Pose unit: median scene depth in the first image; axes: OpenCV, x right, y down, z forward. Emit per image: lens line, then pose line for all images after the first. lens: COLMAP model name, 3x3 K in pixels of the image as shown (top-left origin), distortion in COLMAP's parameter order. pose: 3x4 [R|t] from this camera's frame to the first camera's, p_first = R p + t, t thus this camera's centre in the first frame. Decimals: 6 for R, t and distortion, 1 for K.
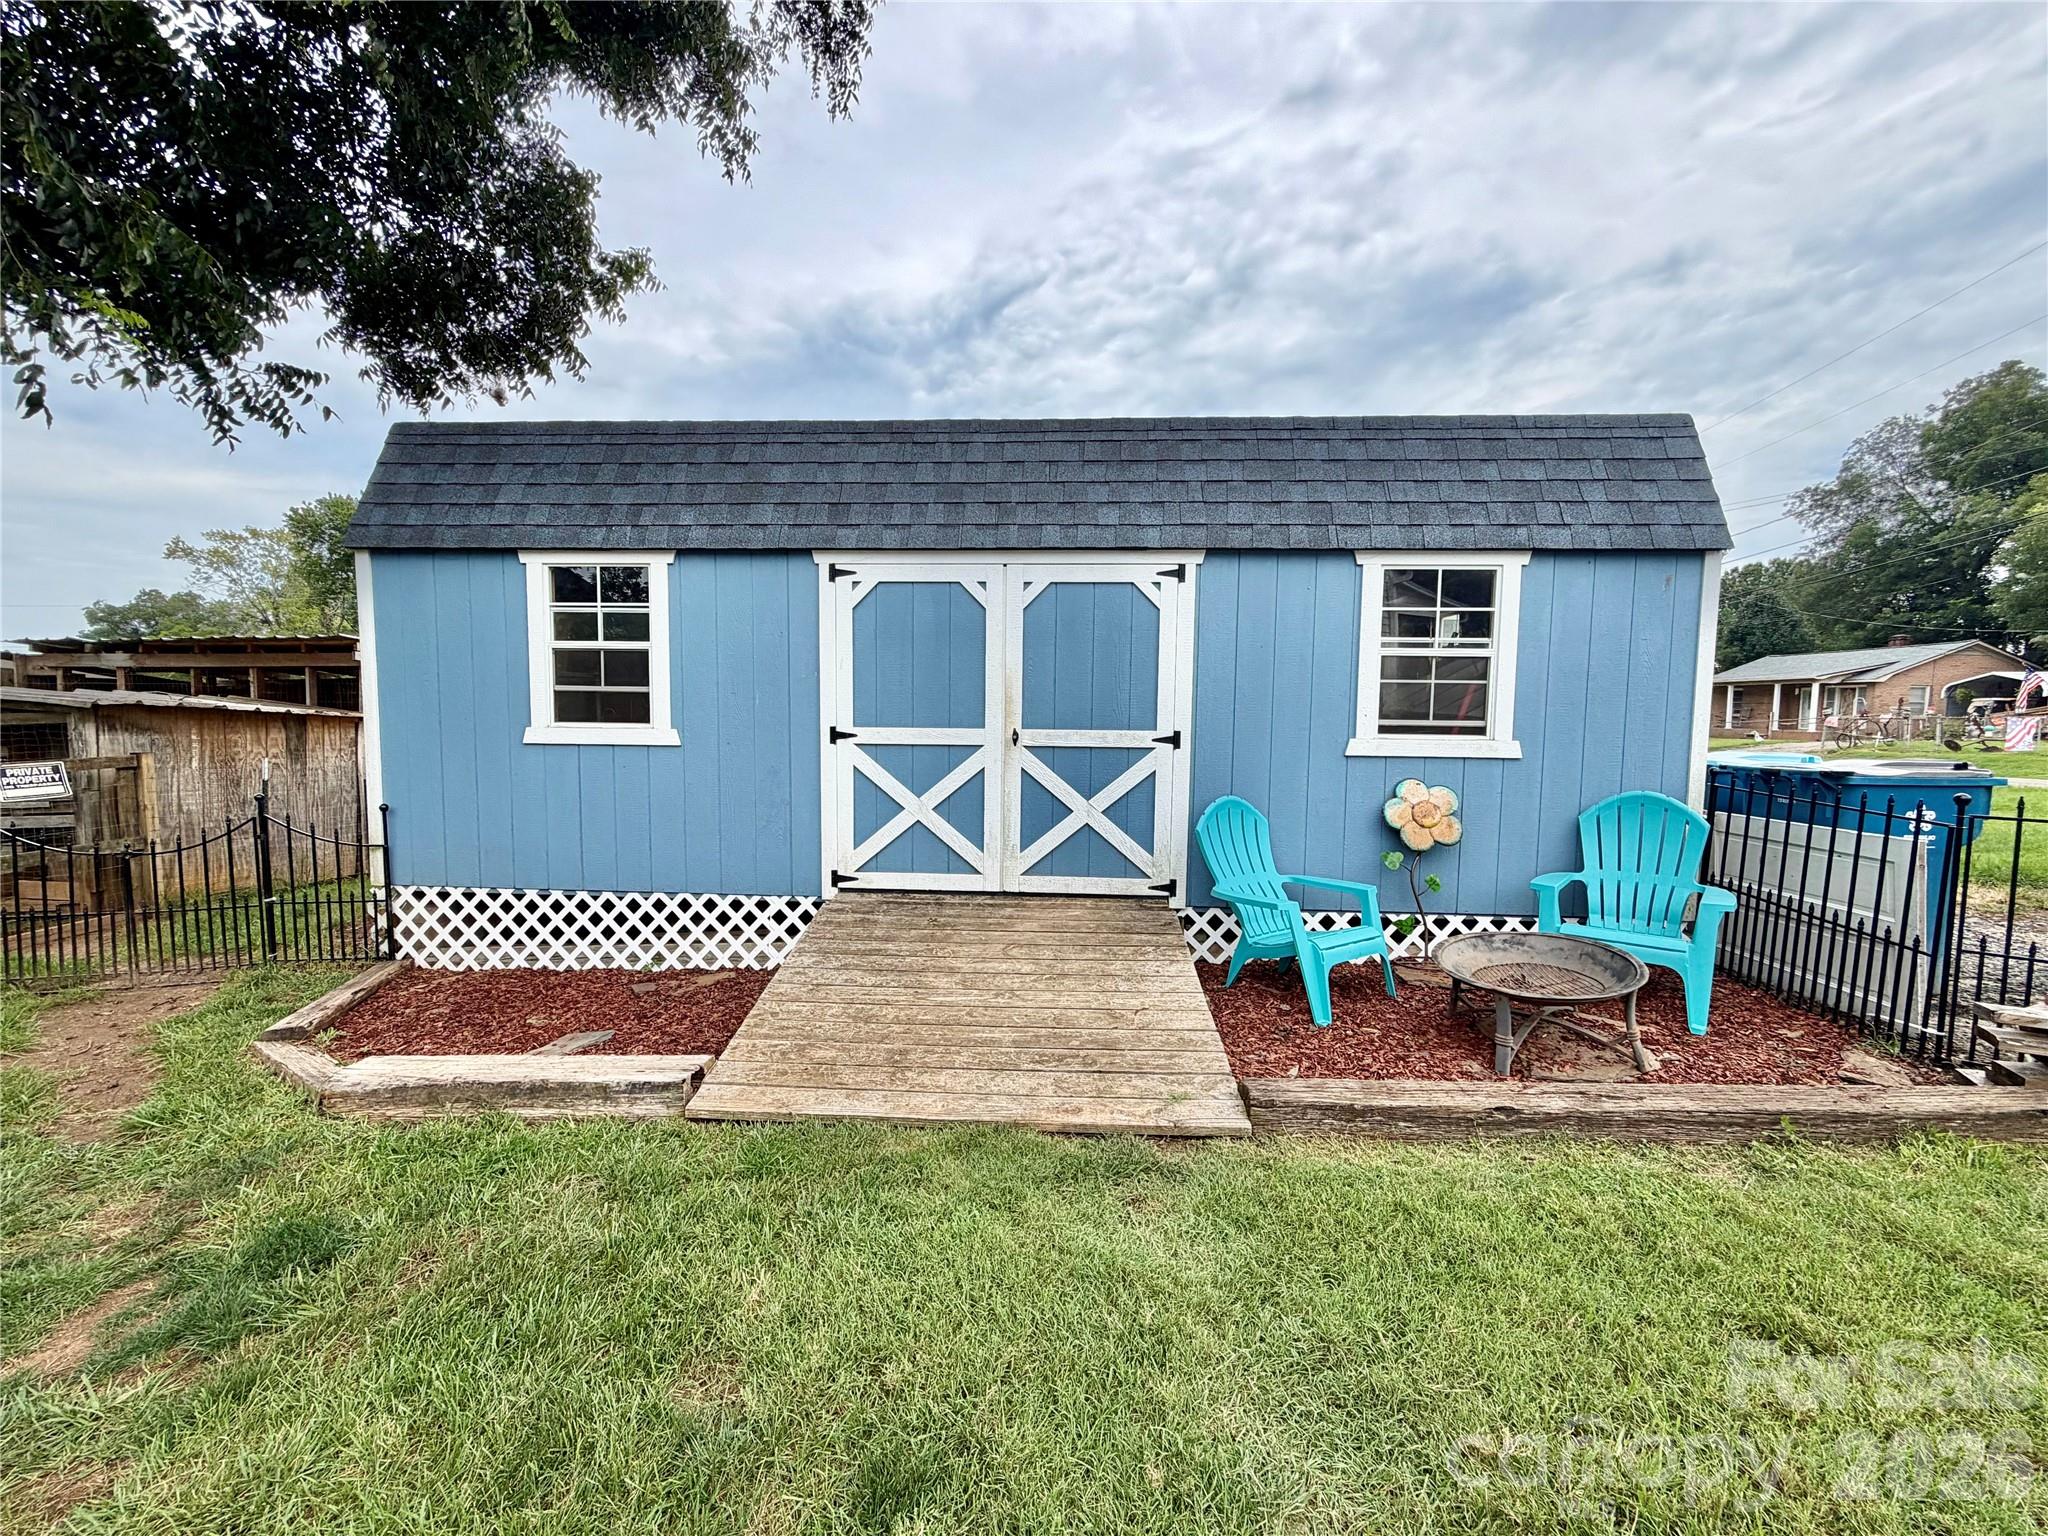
lens RADIAL K [[792.9, 0, 1012.3], [0, 792.9, 768.8], [0, 0, 1]] dist [0.010118, 0.000179]
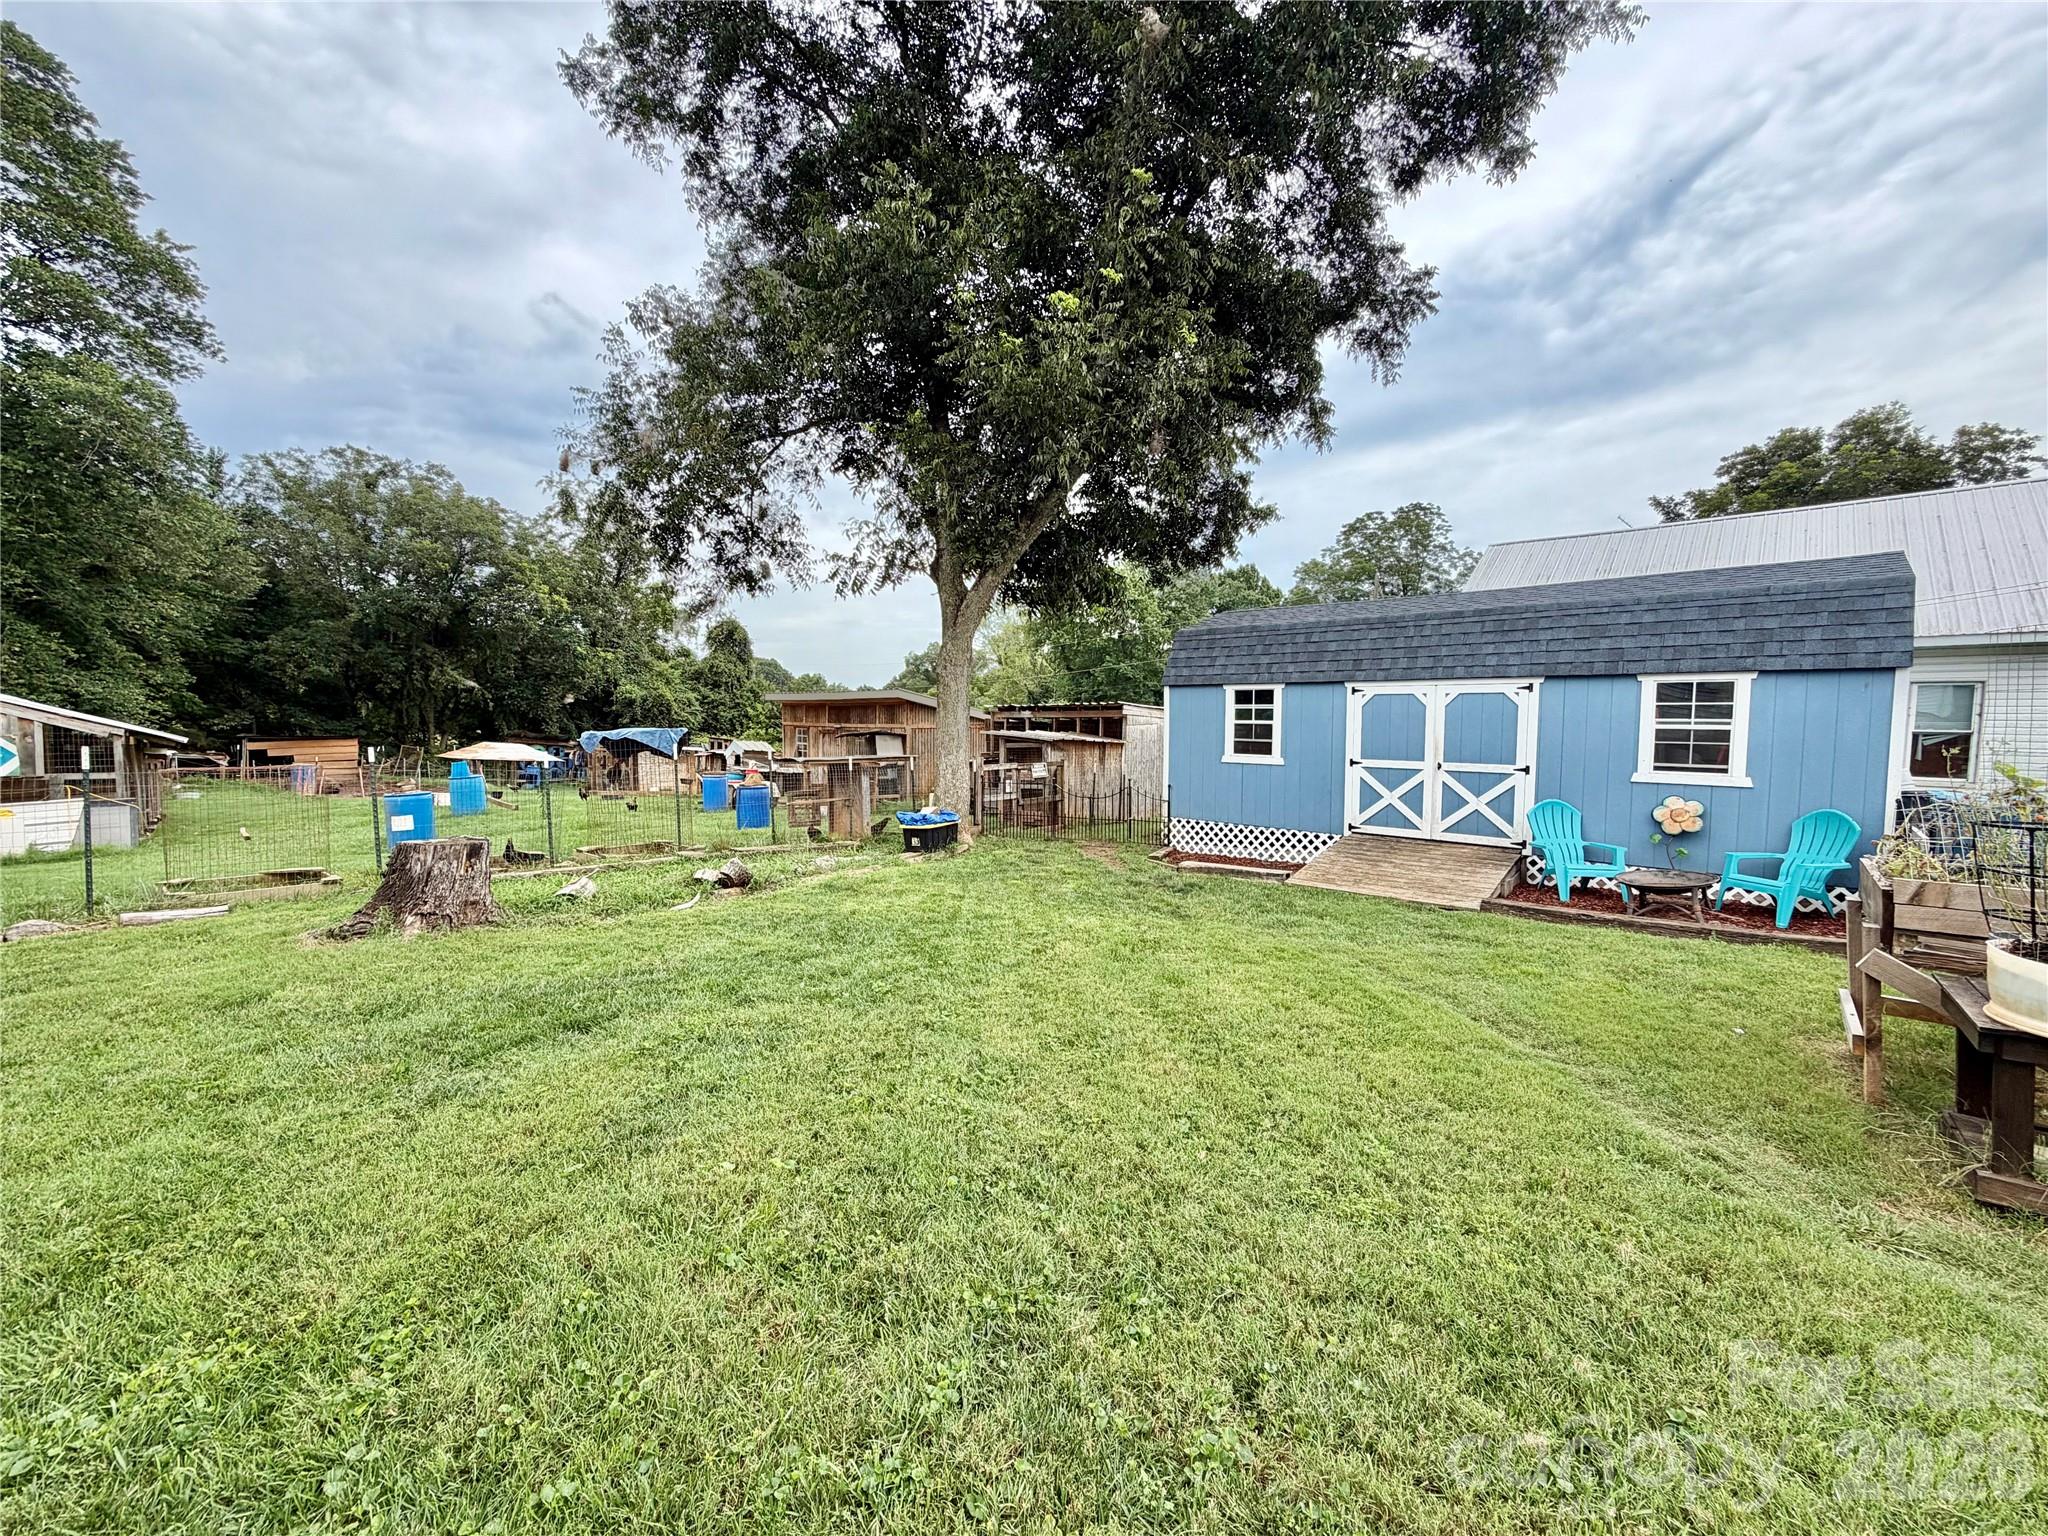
lens RADIAL K [[809.0, 0, 1023.0], [0, 809.0, 768.8], [0, 0, 1]] dist [-0.007491, 0.002058]
pose [[0.777049, 0.033428, -0.628551, 0.485149], [-0.037424, 0.999276, 0.006878, -0.005974], [0.628326, 0.018179, 0.777738, -1.346113]]
